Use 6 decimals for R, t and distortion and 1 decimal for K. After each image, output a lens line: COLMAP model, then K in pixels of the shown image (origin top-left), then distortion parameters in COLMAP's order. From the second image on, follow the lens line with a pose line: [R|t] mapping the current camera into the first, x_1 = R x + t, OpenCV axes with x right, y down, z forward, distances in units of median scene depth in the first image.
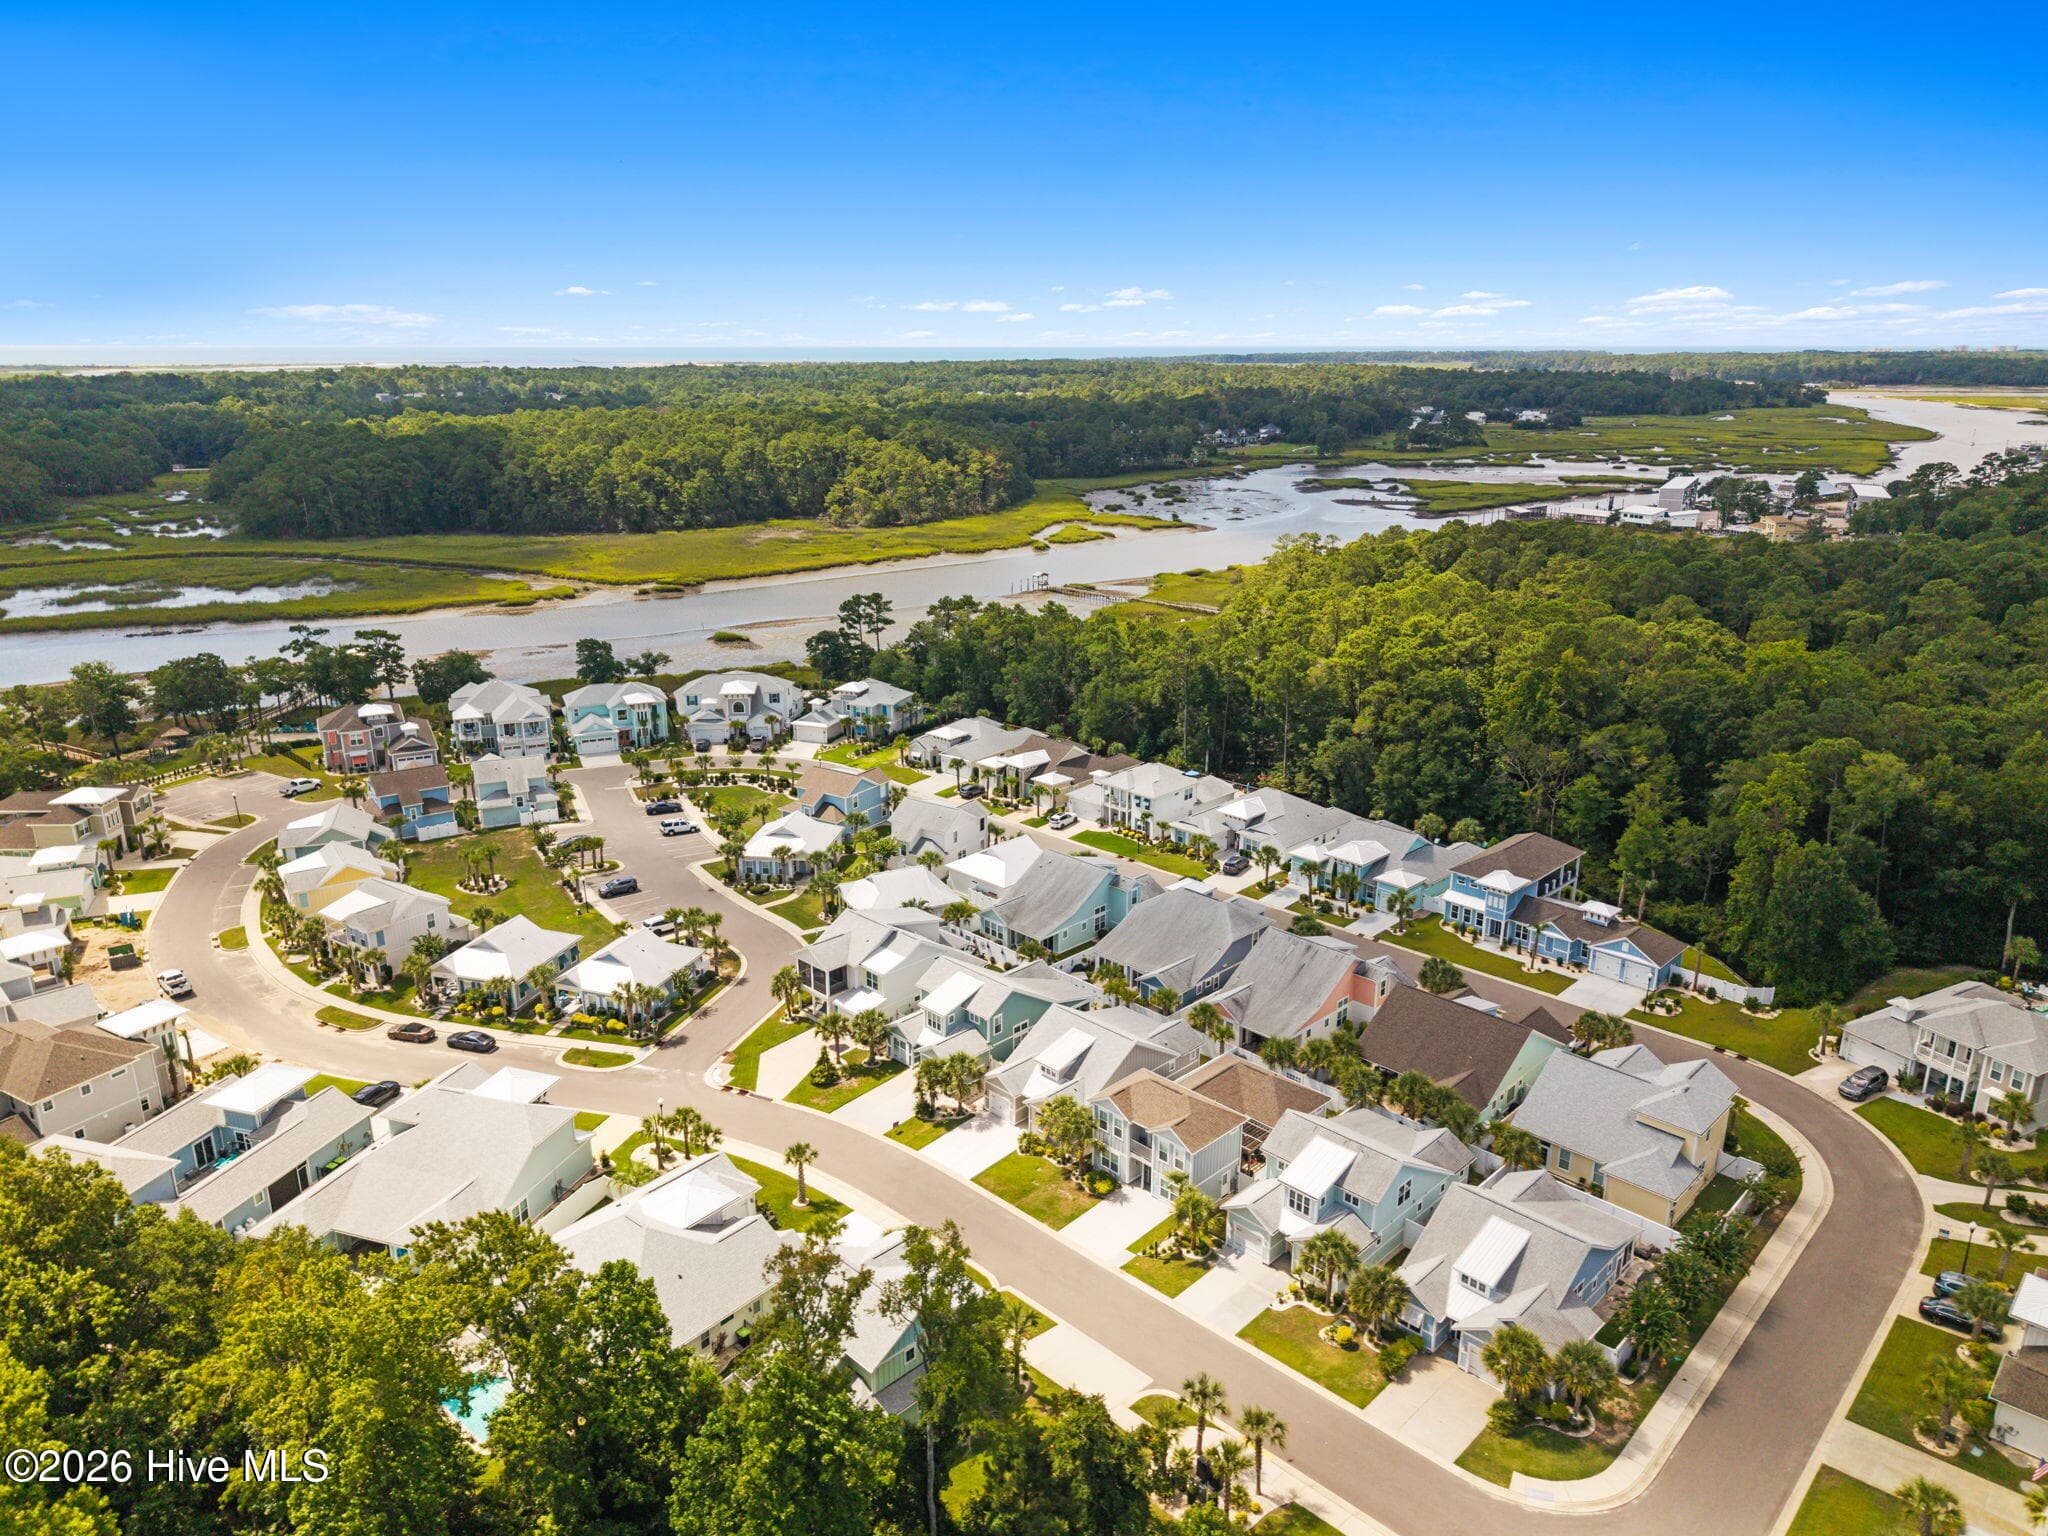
lens RADIAL K [[1360.1, 0, 1031.9], [0, 1360.1, 774.5], [0, 0, 1]] dist [0.032206, -0.038535]
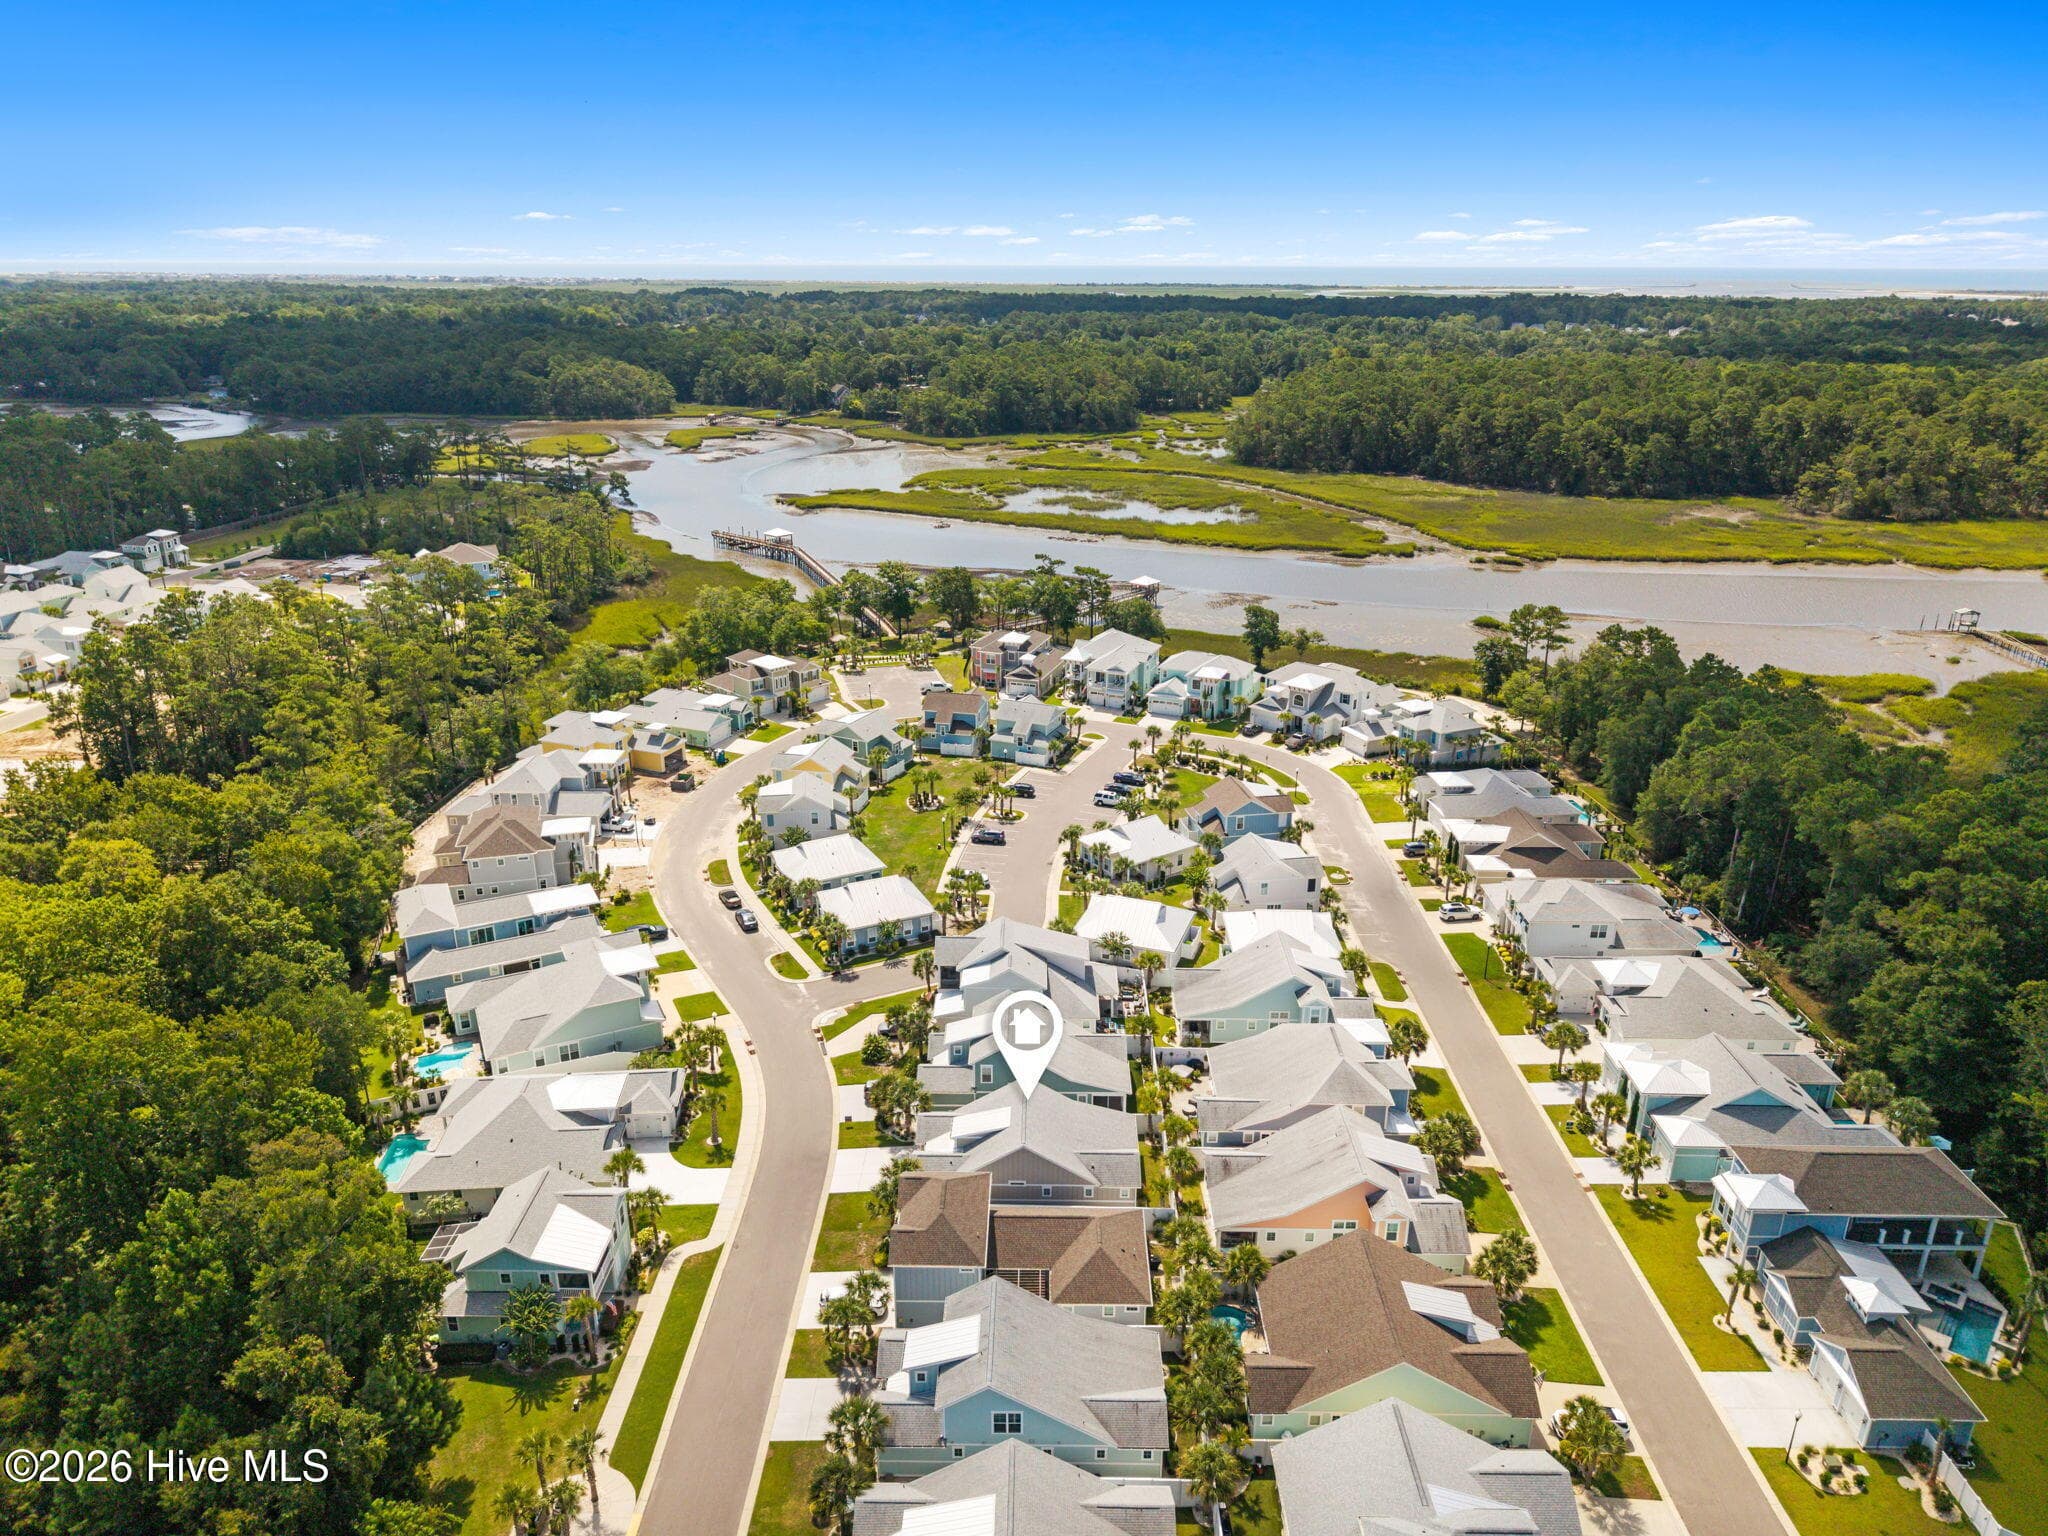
lens RADIAL K [[1360.1, 0, 1031.9], [0, 1360.1, 774.5], [0, 0, 1]] dist [0.032206, -0.038535]
pose [[0.694676, 0.253388, -0.673216, 0.191347], [-0.218289, 0.966028, 0.138350, -0.053757], [0.685401, 0.050848, 0.726388, 0.089919]]
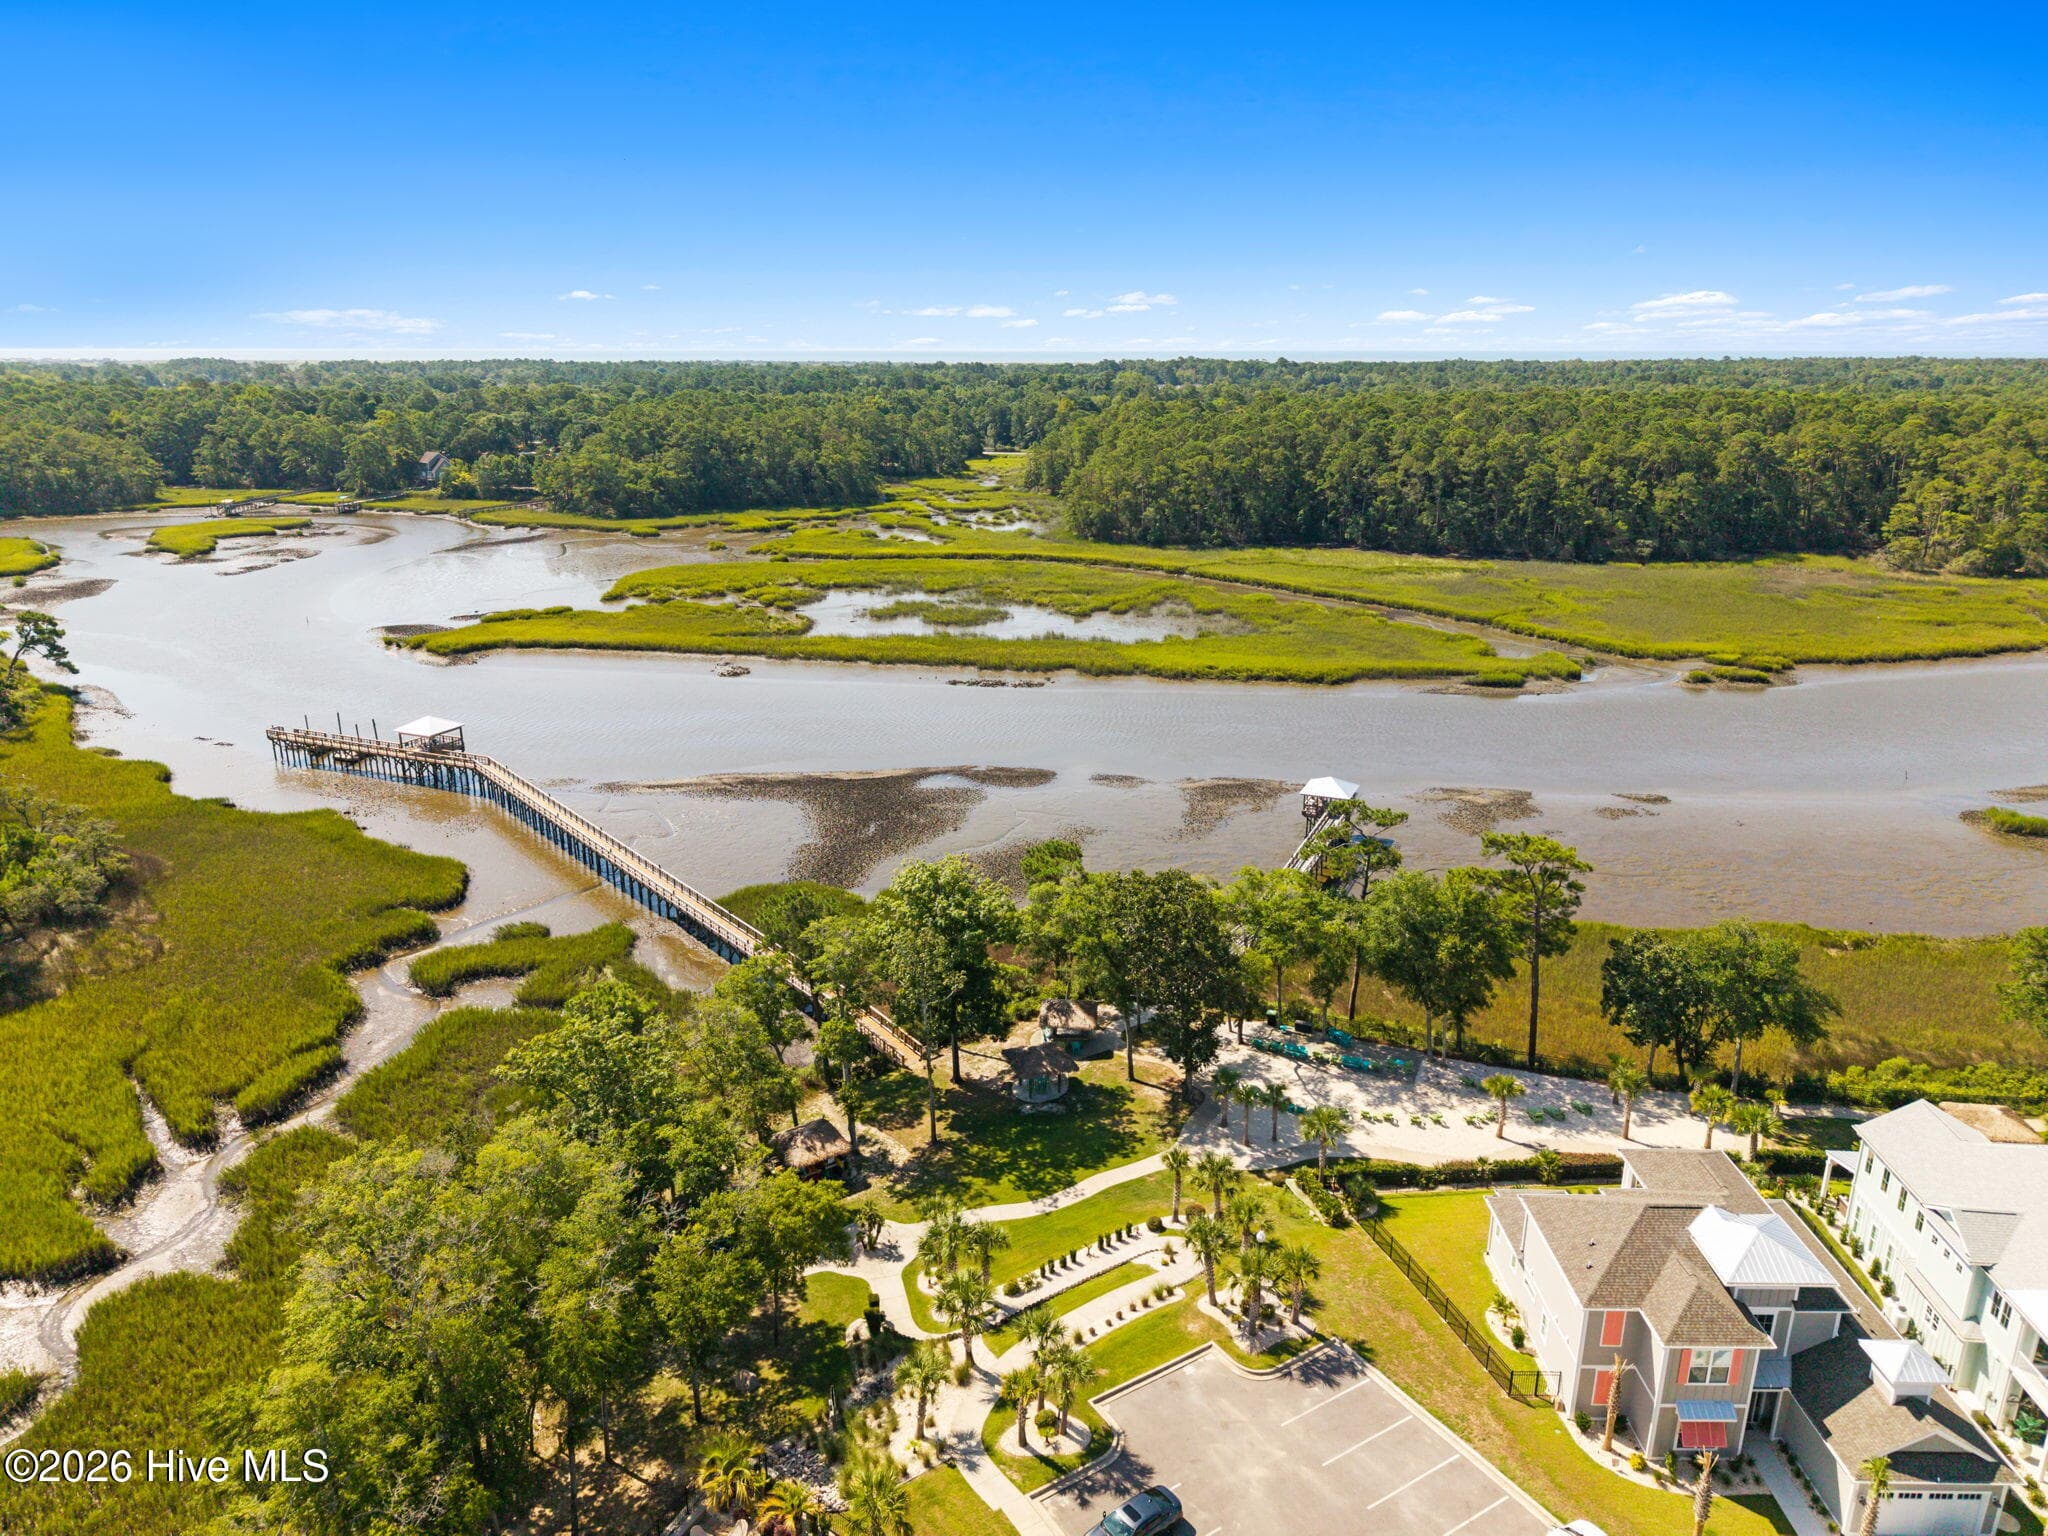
lens RADIAL K [[1360.1, 0, 1031.9], [0, 1360.1, 774.5], [0, 0, 1]] dist [0.032206, -0.038535]
pose [[0.880223, 0.140026, -0.453432, -0.273918], [-0.141031, 0.989494, 0.031793, -0.074229], [0.453120, 0.035963, 0.890724, 0.365163]]
